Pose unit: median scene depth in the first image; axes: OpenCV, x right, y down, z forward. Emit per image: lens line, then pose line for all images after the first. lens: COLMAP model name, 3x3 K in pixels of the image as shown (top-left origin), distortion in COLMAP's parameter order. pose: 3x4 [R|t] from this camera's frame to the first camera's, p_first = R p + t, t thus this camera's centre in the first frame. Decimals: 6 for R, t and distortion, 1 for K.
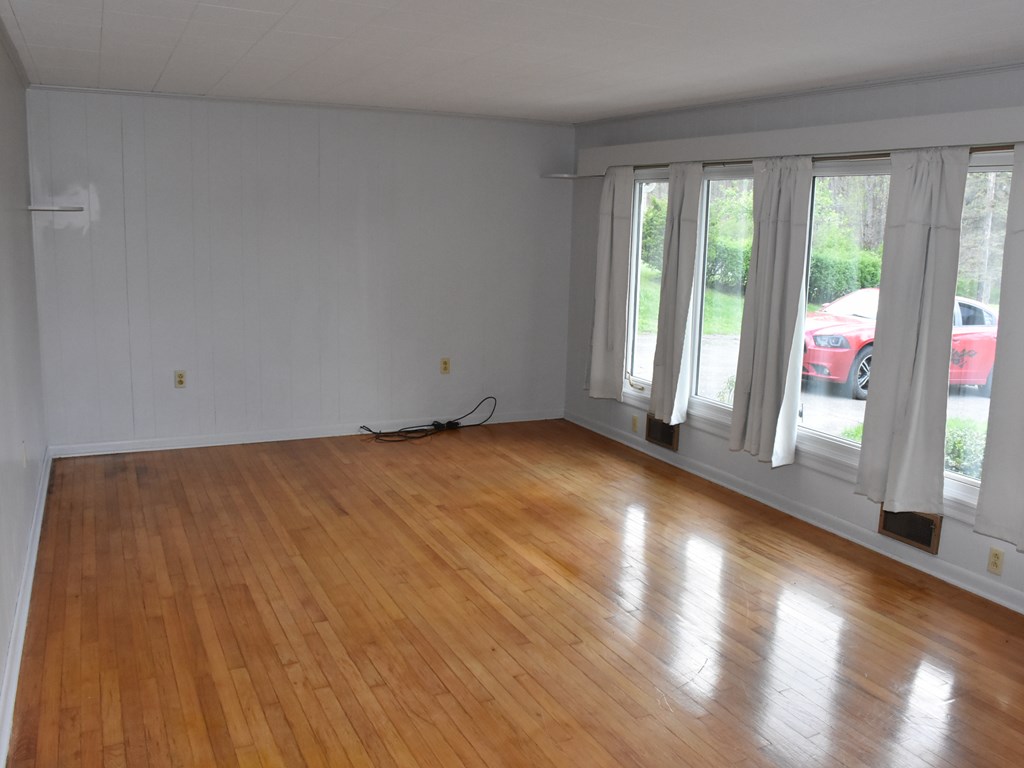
lens RADIAL K [[884.2, 0, 550.0], [0, 884.2, 405.6], [0, 0, 1]] dist [-0.151163, 0.088651]
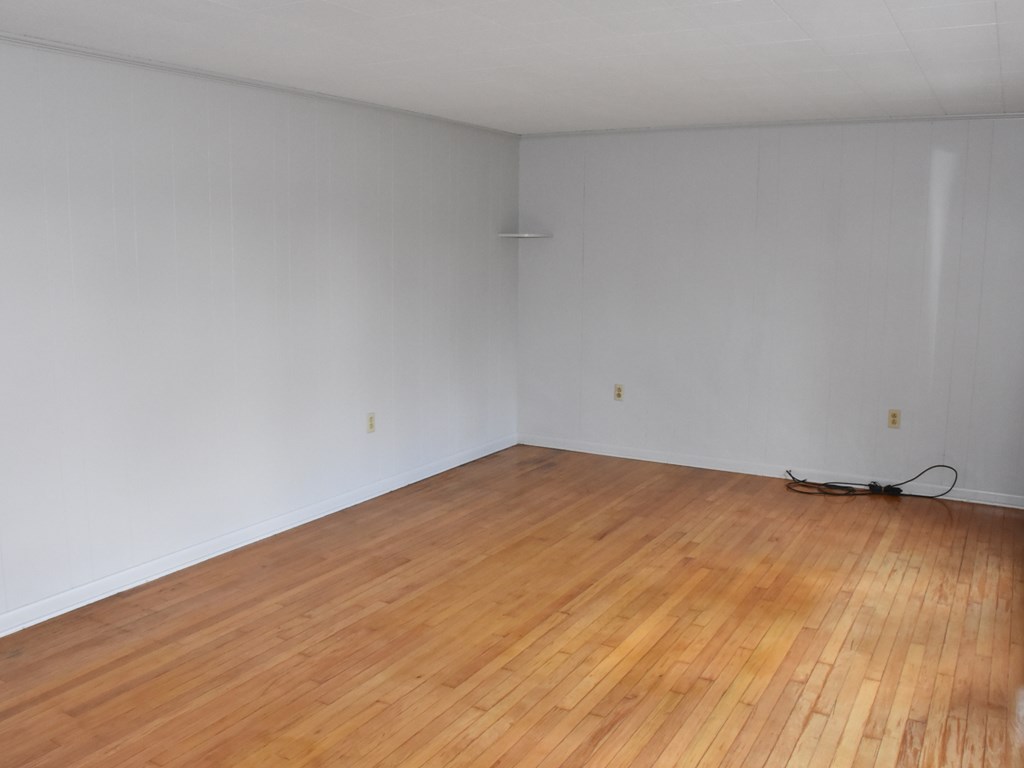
lens RADIAL K [[884.2, 0, 524.1], [0, 884.2, 400.5], [0, 0, 1]] dist [-0.151163, 0.088651]
pose [[0.540143, 0.117925, -0.833270, 0.536986], [-0.157270, 0.986835, 0.037712, -0.054947], [0.826748, 0.110679, 0.551578, 0.371060]]
